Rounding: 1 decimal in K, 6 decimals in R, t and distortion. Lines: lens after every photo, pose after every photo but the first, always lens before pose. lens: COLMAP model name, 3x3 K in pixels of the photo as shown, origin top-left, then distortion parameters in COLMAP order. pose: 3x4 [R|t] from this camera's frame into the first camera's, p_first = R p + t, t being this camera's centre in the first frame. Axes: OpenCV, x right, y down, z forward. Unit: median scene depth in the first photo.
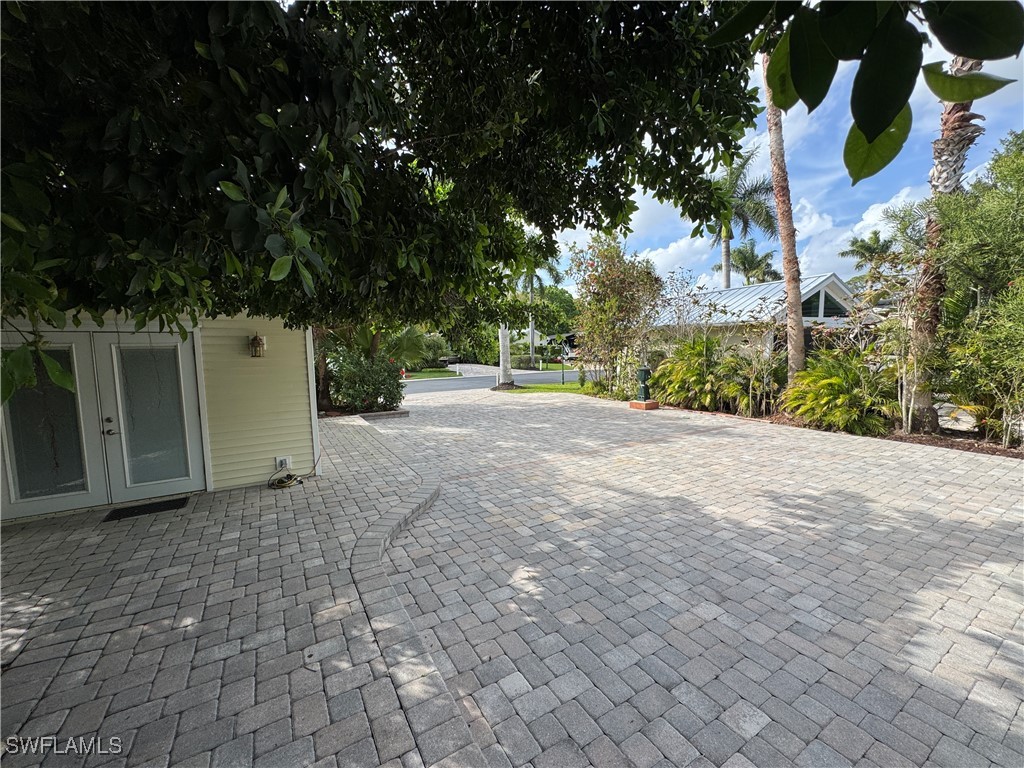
lens RADIAL K [[410.0, 0, 510.1], [0, 410.0, 386.1], [0, 0, 1]] dist [-0.000803, -0.000319]
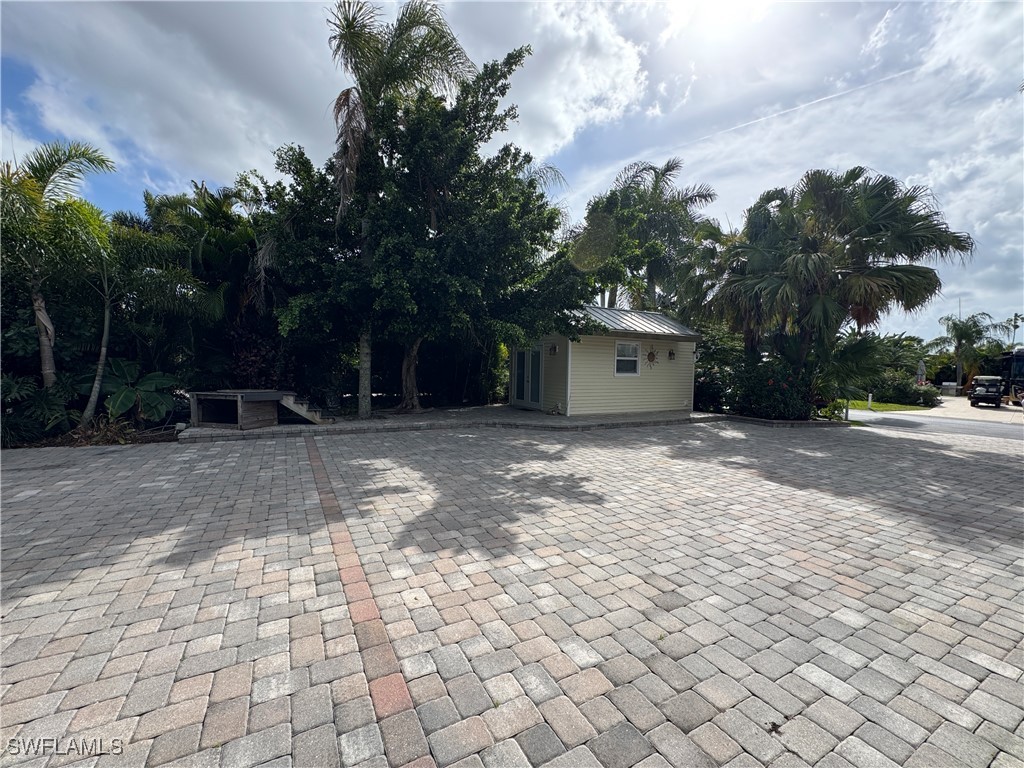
lens RADIAL K [[410.0, 0, 510.1], [0, 410.0, 386.1], [0, 0, 1]] dist [-0.000803, -0.000319]
pose [[-0.036725, 0.066056, -0.997140, 1.421744], [-0.111242, 0.991341, 0.069769, -0.028891], [0.993115, 0.113486, -0.029058, 0.720495]]
